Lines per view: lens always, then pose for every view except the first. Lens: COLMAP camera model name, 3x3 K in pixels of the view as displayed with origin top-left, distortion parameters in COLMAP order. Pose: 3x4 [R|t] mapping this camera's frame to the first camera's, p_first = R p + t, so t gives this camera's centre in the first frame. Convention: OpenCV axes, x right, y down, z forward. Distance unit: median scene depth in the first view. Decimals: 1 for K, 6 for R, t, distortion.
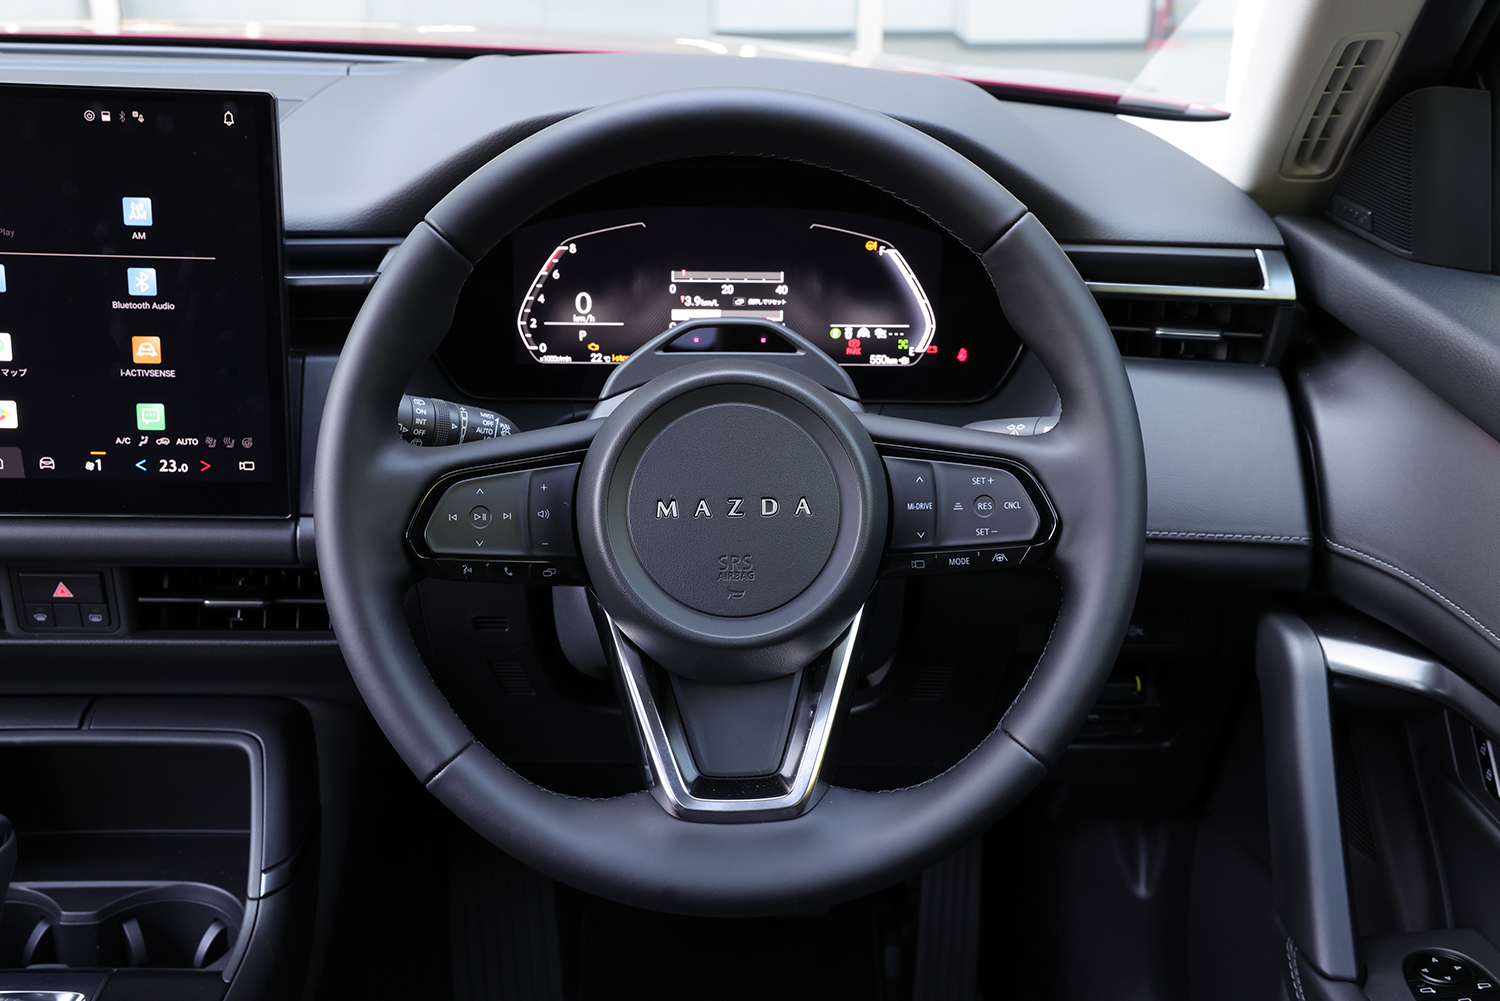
lens RADIAL K [[1930.6, 0, 775.6], [0, 1930.6, 471.9], [0, 0, 1]] dist [0.061780, 0.000000]
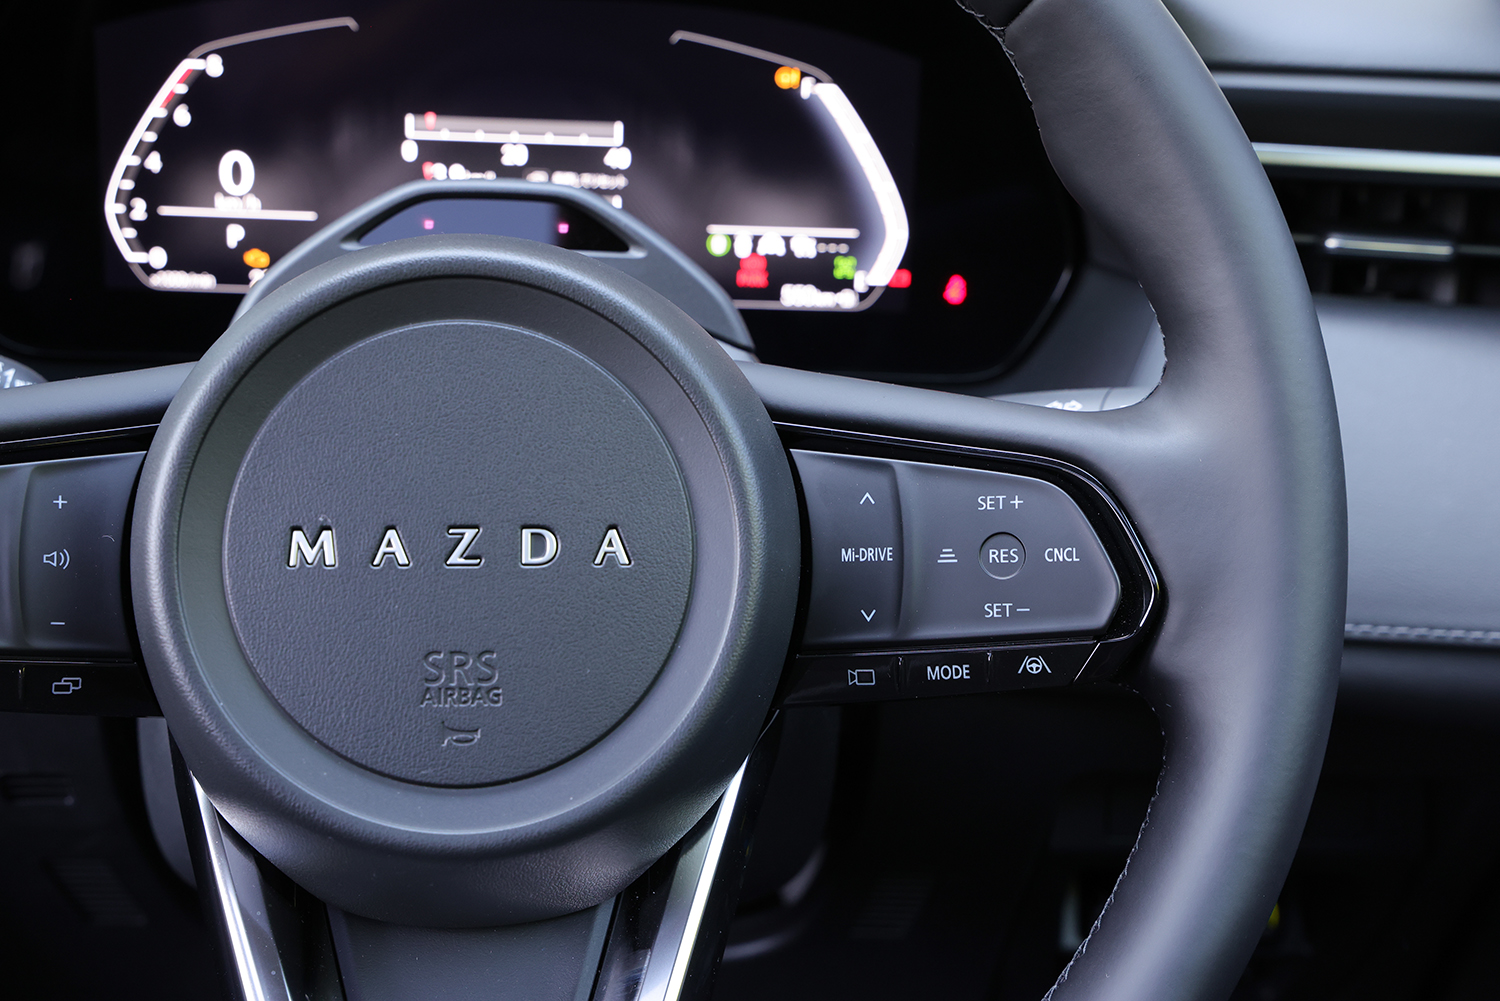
lens RADIAL K [[2505.6, 0, 789.9], [0, 2505.6, 457.6], [0, 0, 1]] dist [0.148183, 0.000000]
pose [[0.999206, 0.017985, 0.035565, 0.033375], [-0.016375, 0.998851, -0.045035, 0.021969], [-0.036334, 0.044417, 0.998352, 0.383519]]
